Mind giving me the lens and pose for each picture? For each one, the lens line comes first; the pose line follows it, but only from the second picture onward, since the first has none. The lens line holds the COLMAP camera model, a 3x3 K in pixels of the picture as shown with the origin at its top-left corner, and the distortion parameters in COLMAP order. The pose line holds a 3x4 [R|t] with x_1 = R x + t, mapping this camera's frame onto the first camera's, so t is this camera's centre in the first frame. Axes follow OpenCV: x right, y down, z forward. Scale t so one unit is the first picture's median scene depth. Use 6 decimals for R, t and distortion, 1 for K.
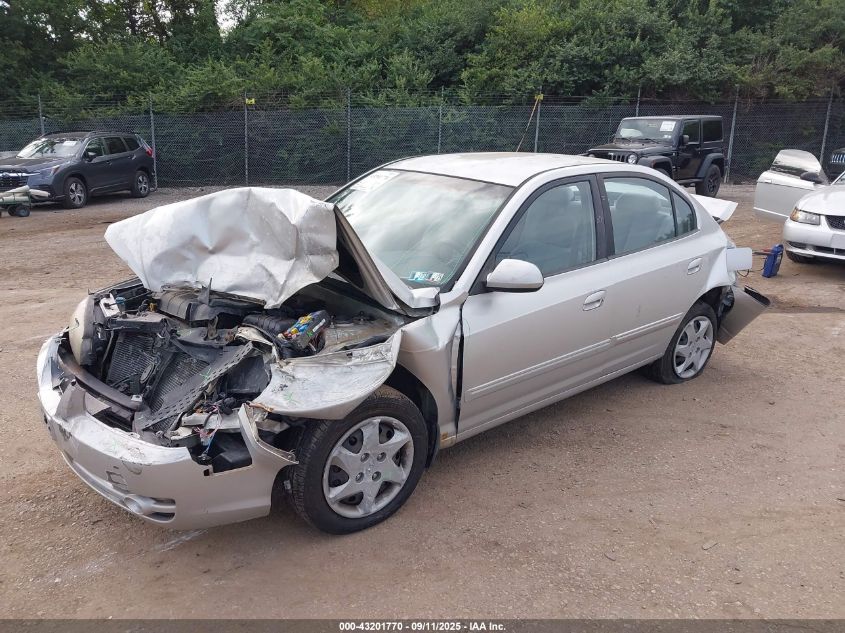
lens RADIAL K [[680.3, 0, 422.5], [0, 680.3, 316.5], [0, 0, 1]] dist [0.002240, -0.008228]
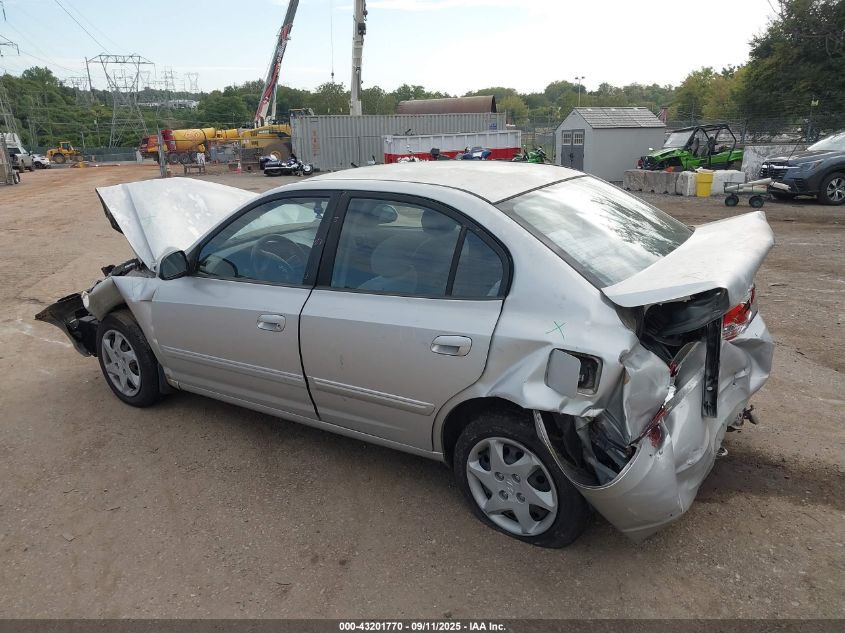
lens RADIAL K [[680.3, 0, 422.5], [0, 680.3, 316.5], [0, 0, 1]] dist [0.002240, -0.008228]
pose [[0.240908, 0.243813, -0.939425, 0.308653], [-0.228860, 0.954907, 0.189142, -0.066547], [0.943179, 0.169431, 0.285844, 0.244833]]
